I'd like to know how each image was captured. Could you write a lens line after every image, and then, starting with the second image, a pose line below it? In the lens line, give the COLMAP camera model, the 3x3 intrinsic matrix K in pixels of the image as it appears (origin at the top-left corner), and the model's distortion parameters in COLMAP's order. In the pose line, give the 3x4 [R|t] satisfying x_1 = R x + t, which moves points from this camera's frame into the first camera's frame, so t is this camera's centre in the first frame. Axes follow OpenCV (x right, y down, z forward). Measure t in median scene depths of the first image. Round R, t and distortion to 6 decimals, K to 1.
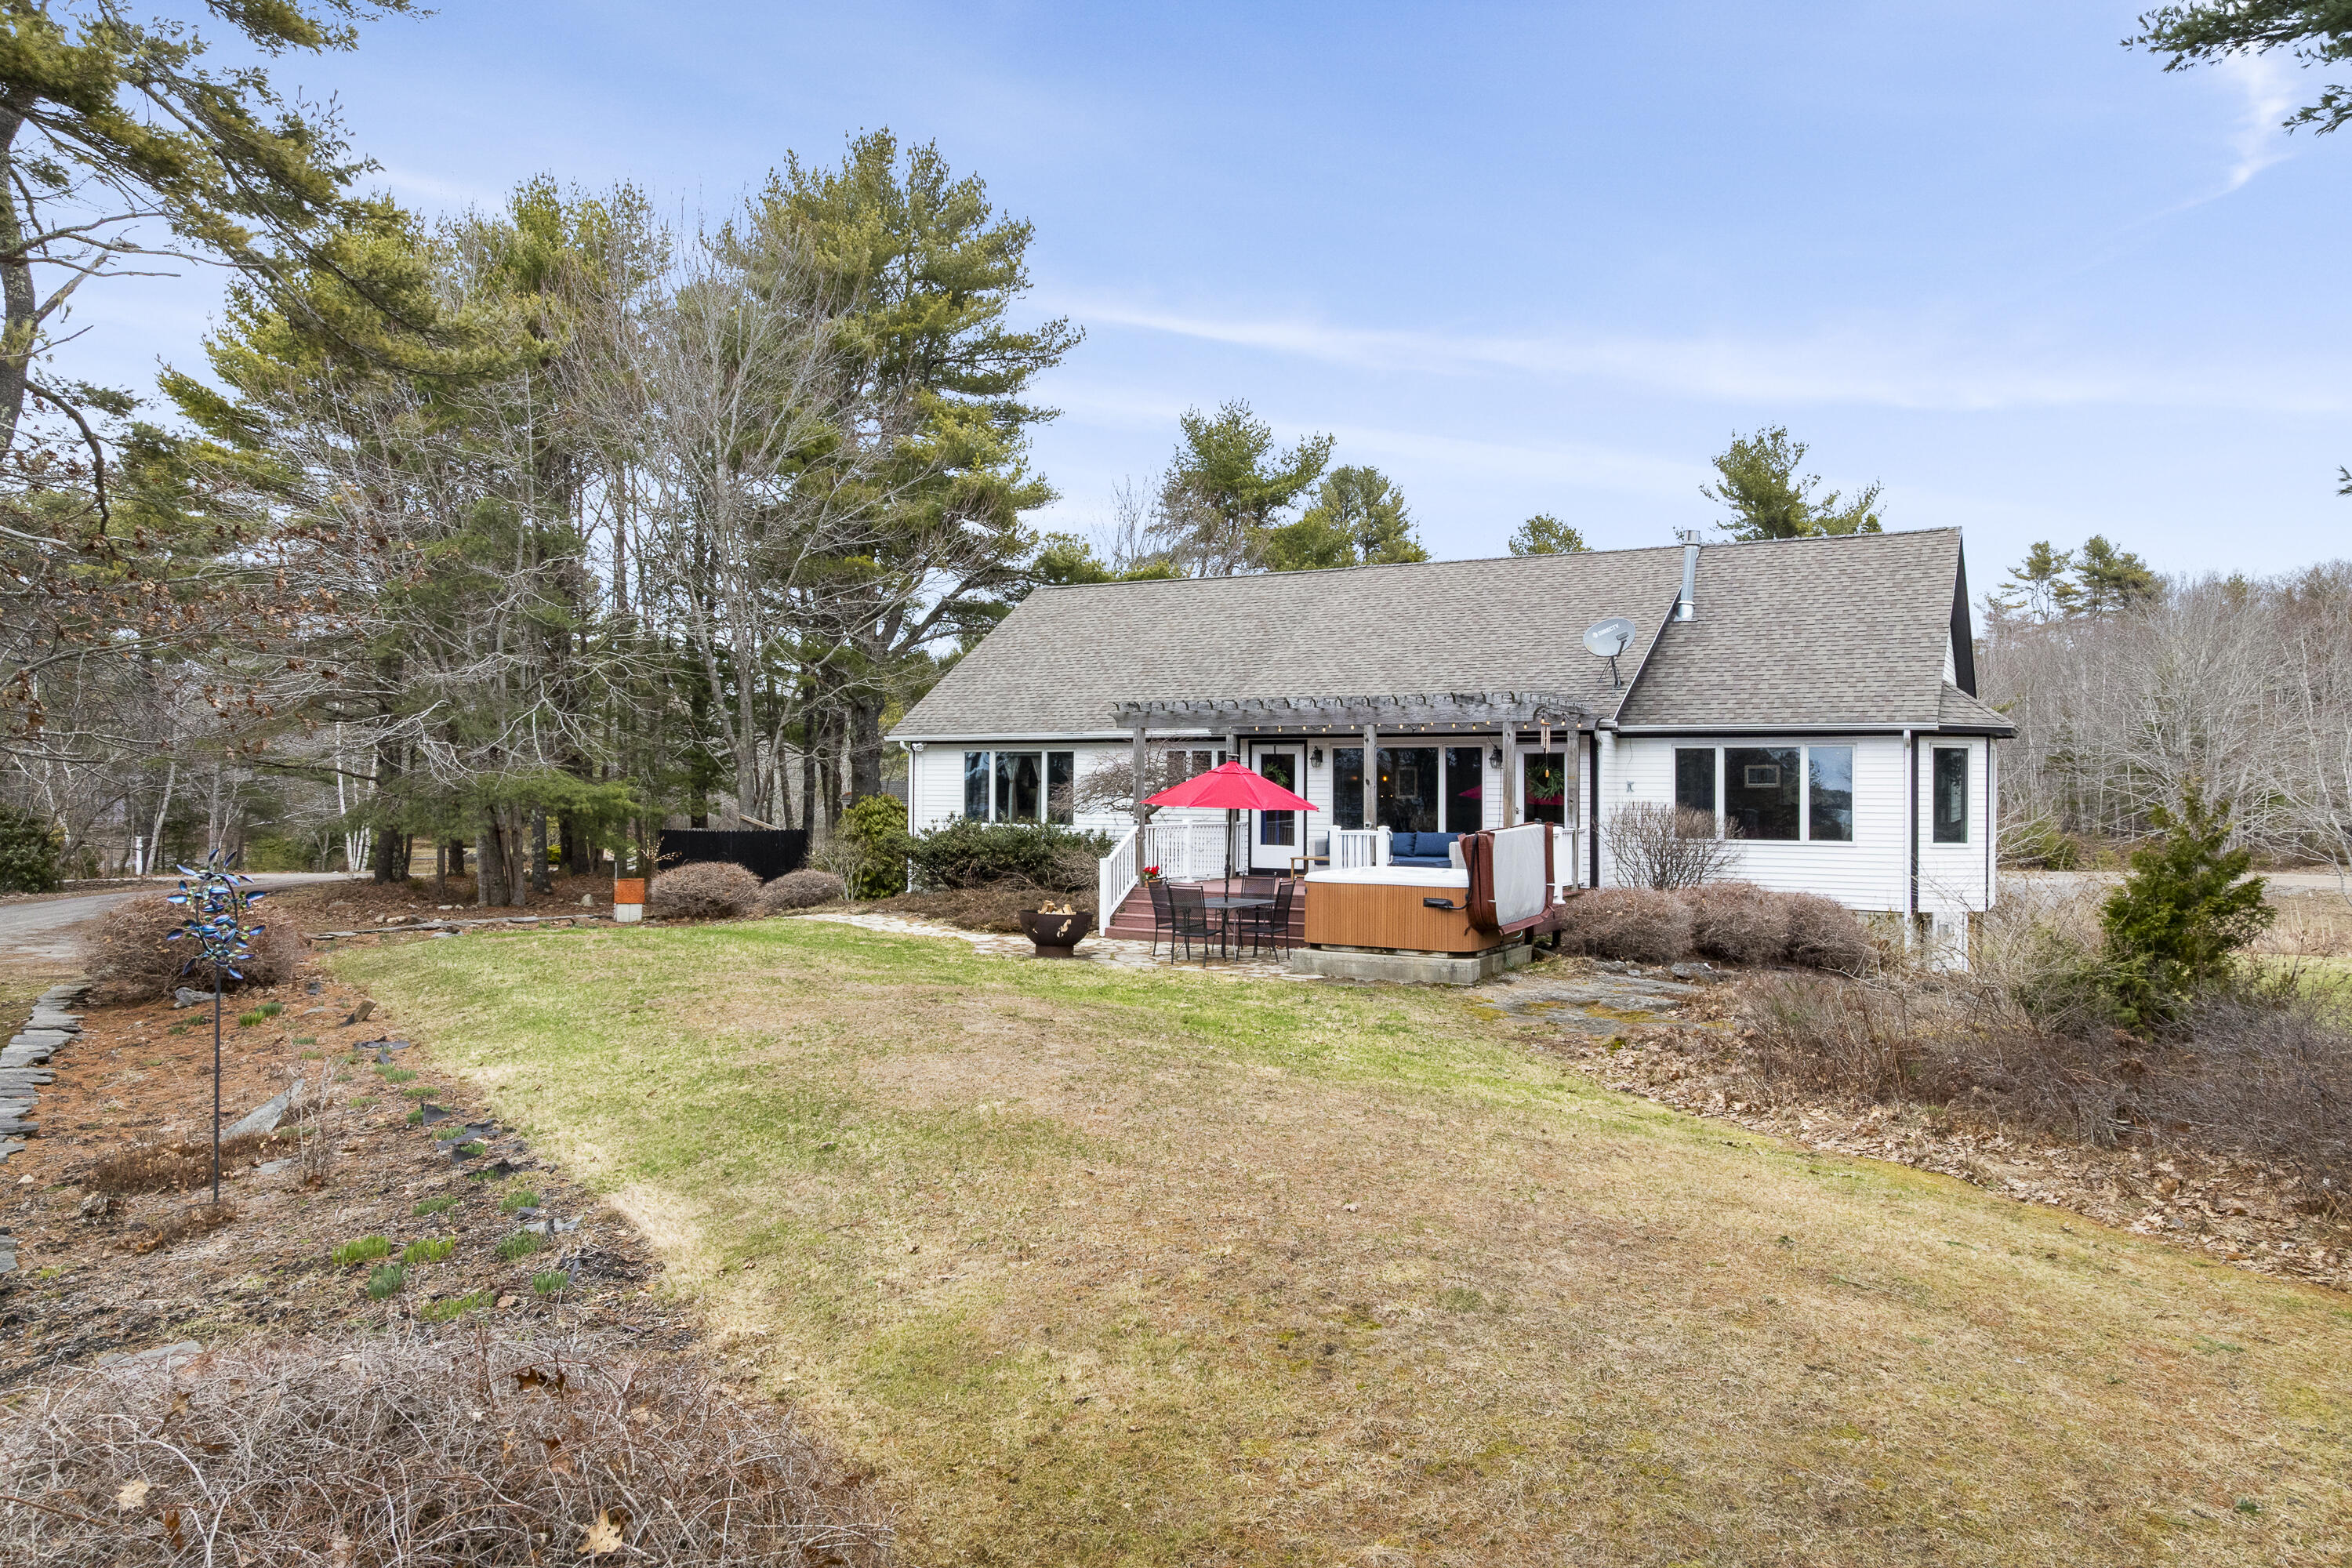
lens RADIAL K [[1645.4, 0, 1163.1], [0, 1645.4, 779.4], [0, 0, 1]] dist [-0.012082, -0.006641]
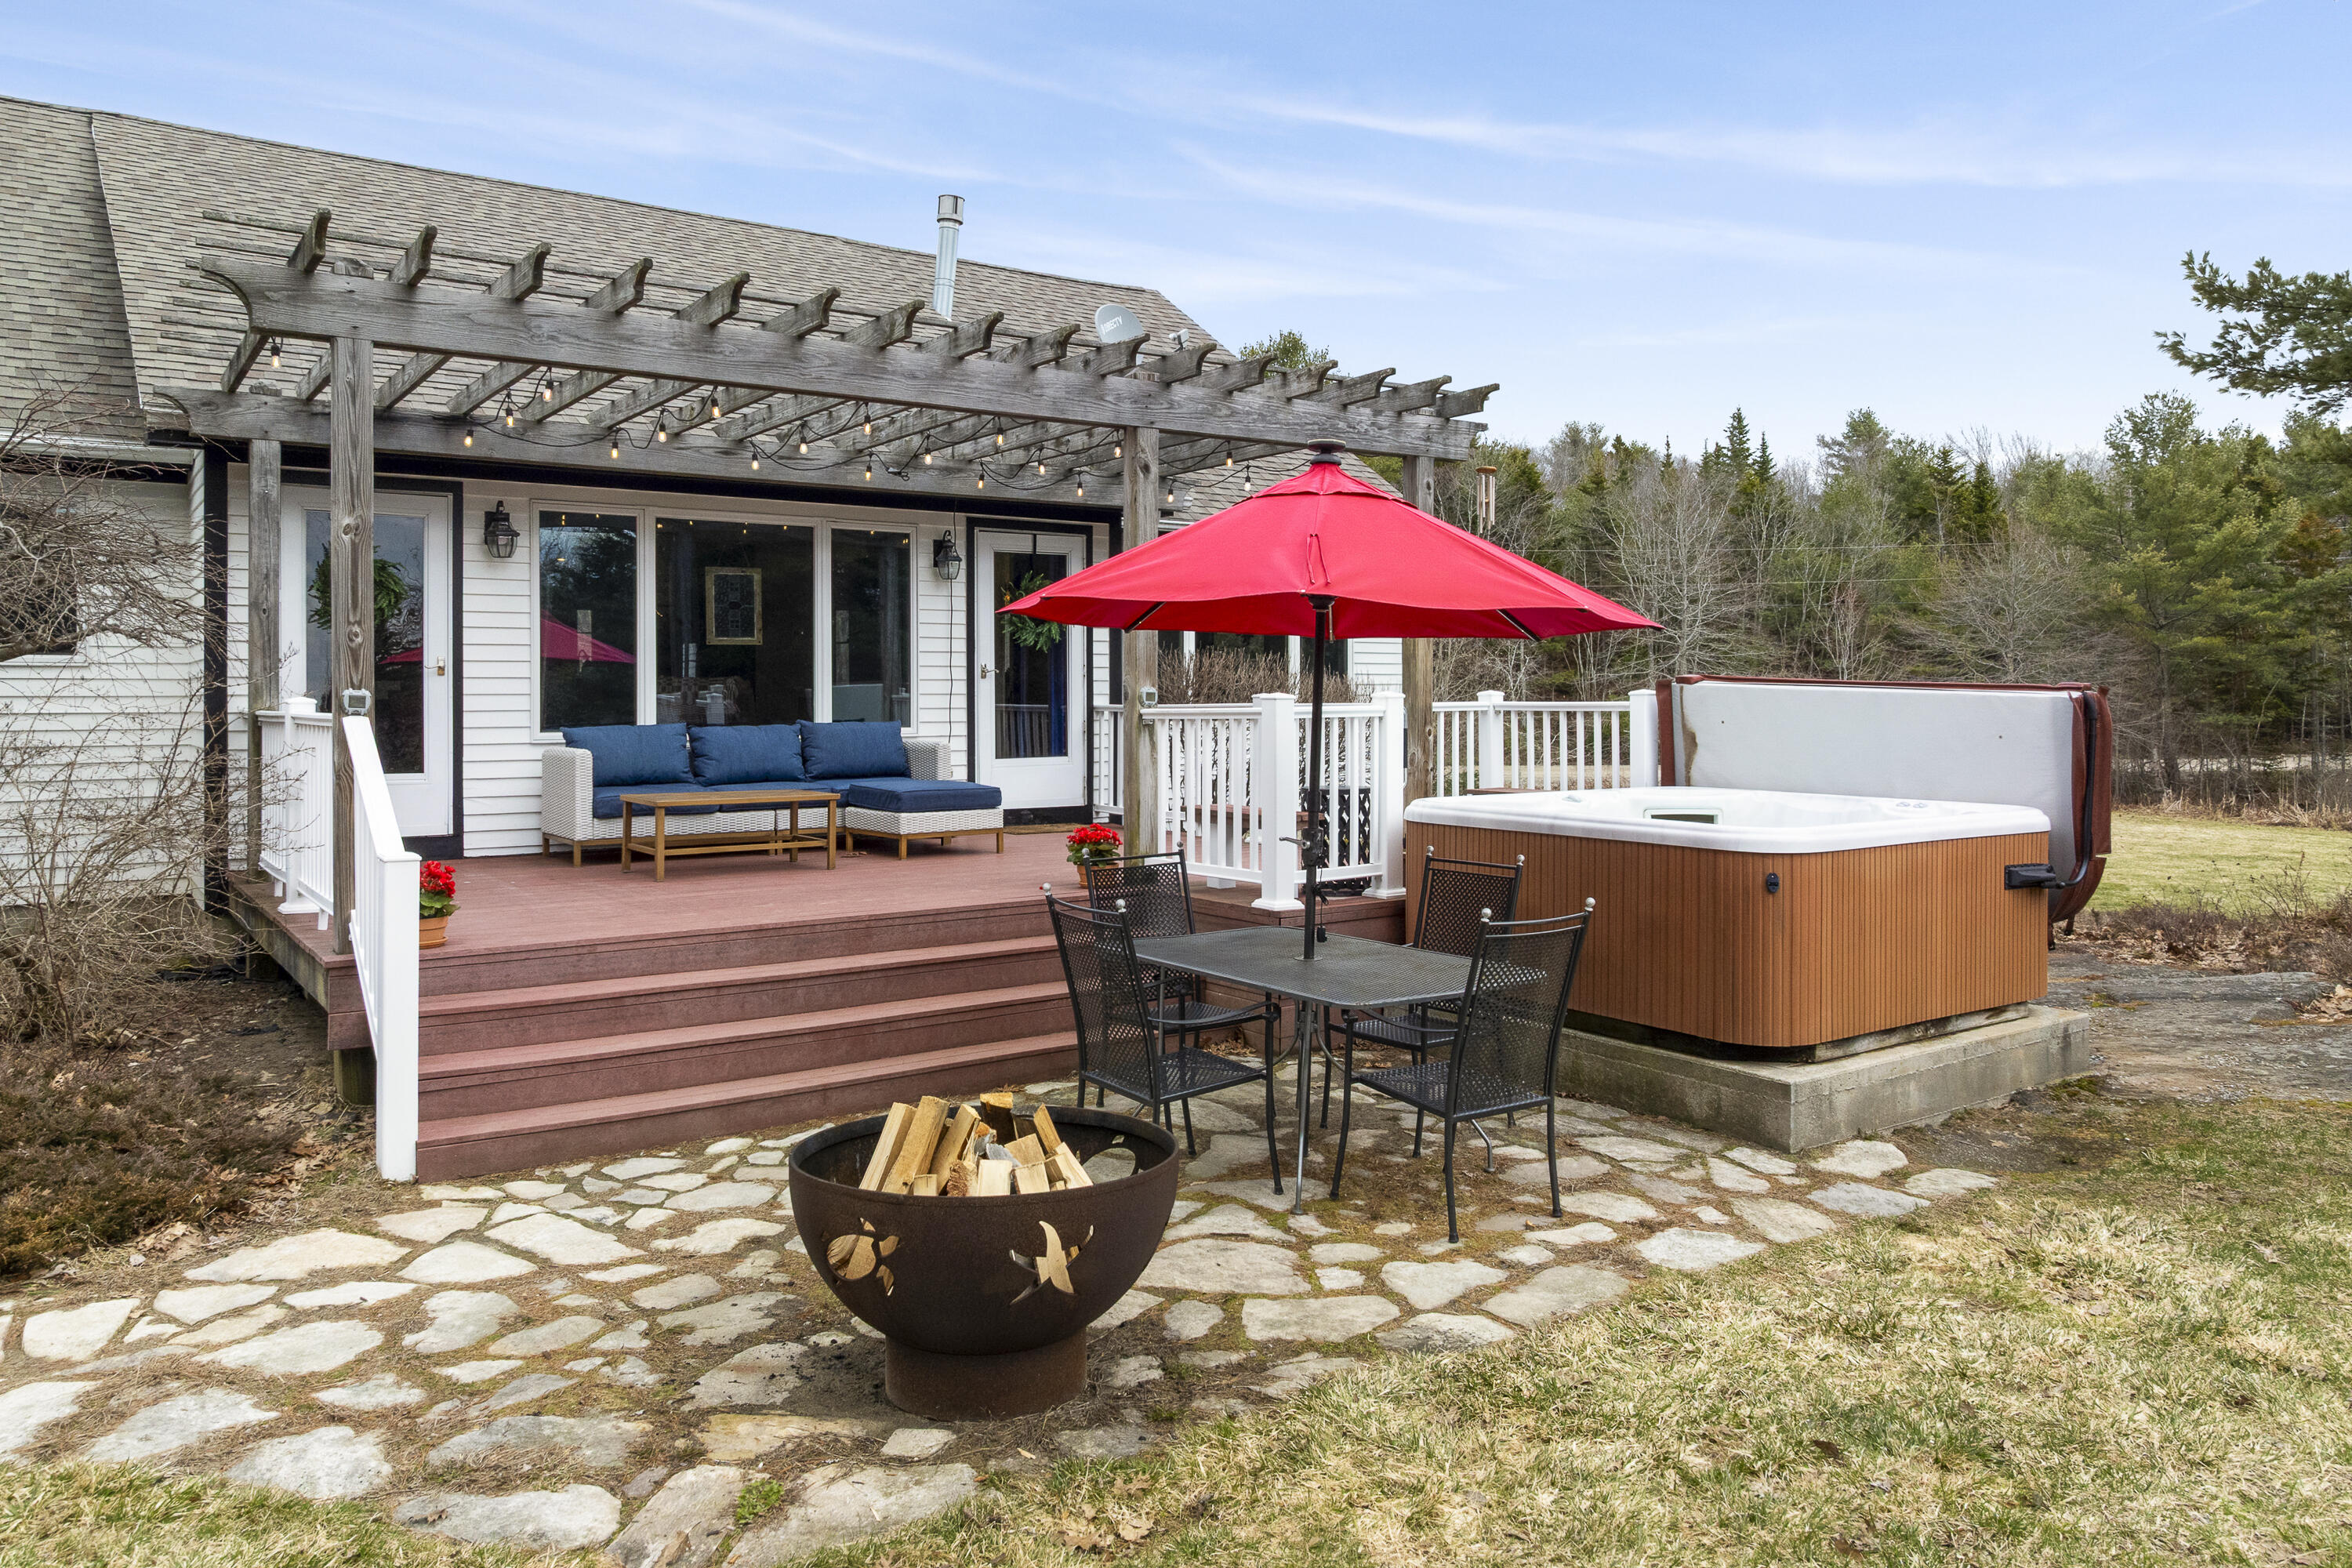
lens RADIAL K [[1642.9, 0, 1176.9], [0, 1642.9, 713.1], [0, 0, 1]] dist [-0.000557, 0.000371]
pose [[0.417315, -0.016909, 0.908604, -0.175288], [0.001550, 0.999839, 0.017895, 0.020654], [-0.908760, -0.006060, 0.417274, 0.688940]]
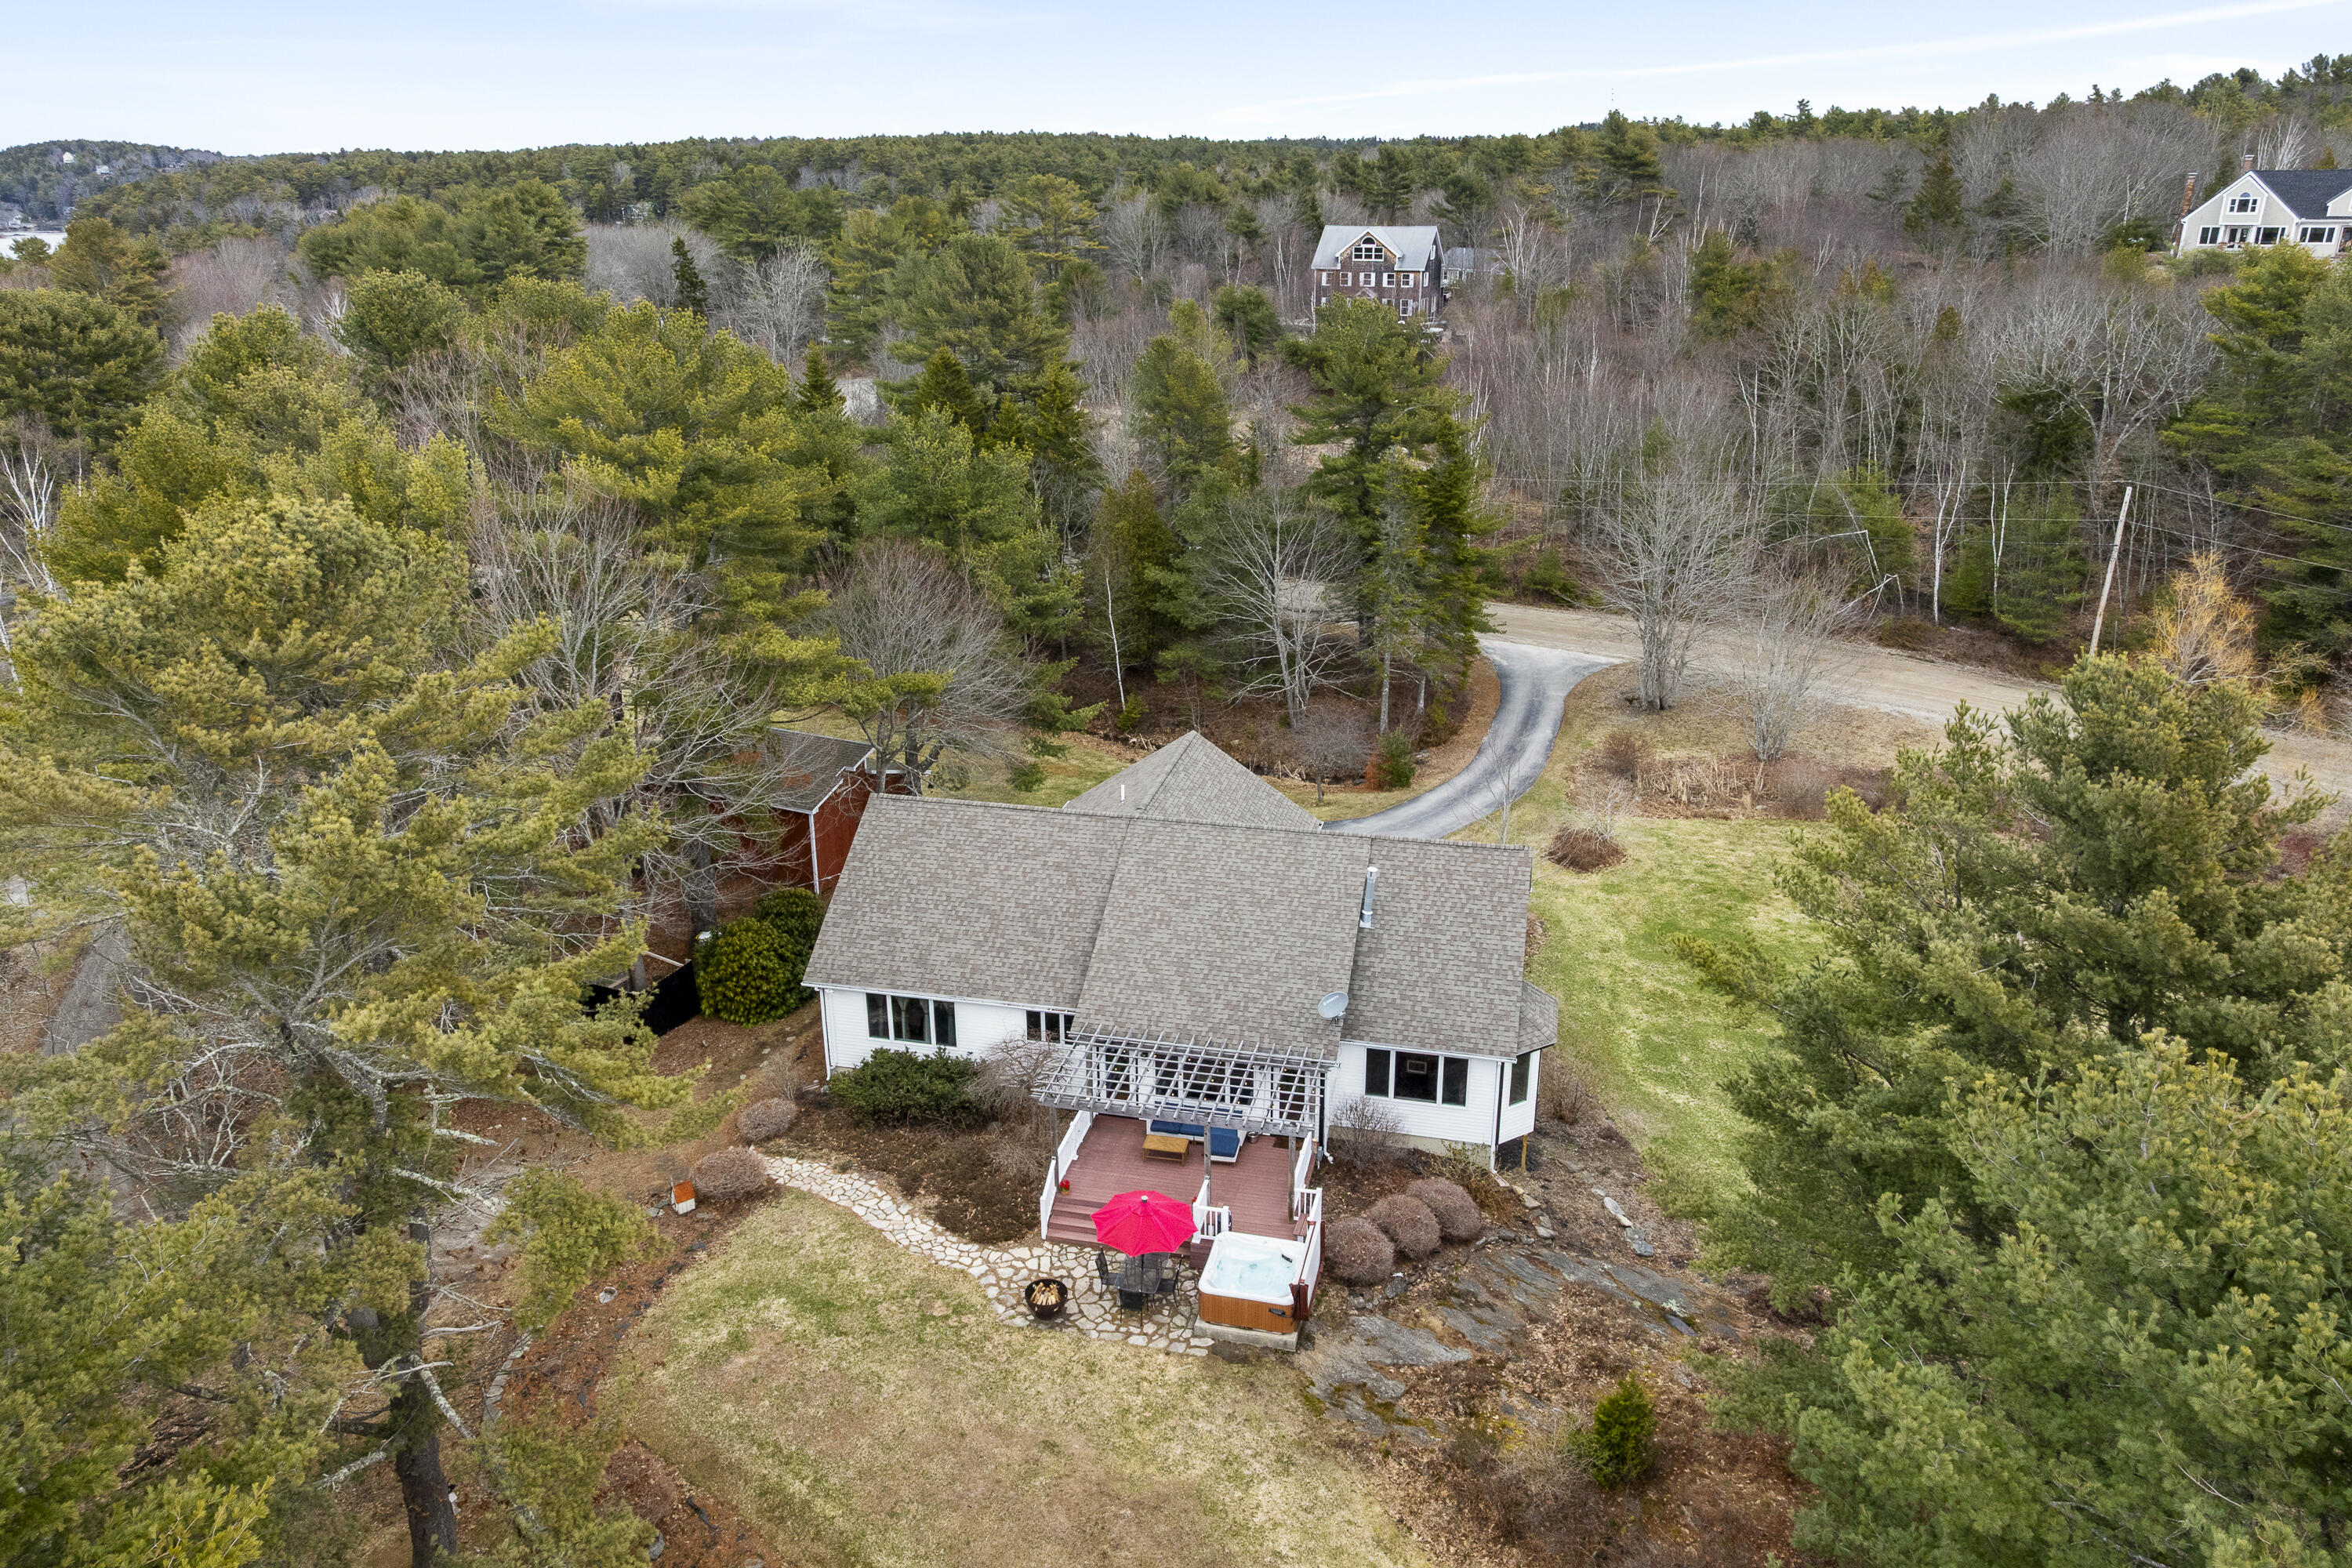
lens RADIAL K [[1668.6, 0, 1176.0], [0, 1668.6, 784.0], [0, 0, 1]] dist [-0.002668, 0.001096]
pose [[0.956930, -0.109296, 0.268961, -0.265188], [0.005184, 0.932715, 0.360578, -0.792950], [-0.290273, -0.343654, 0.893109, -0.311350]]
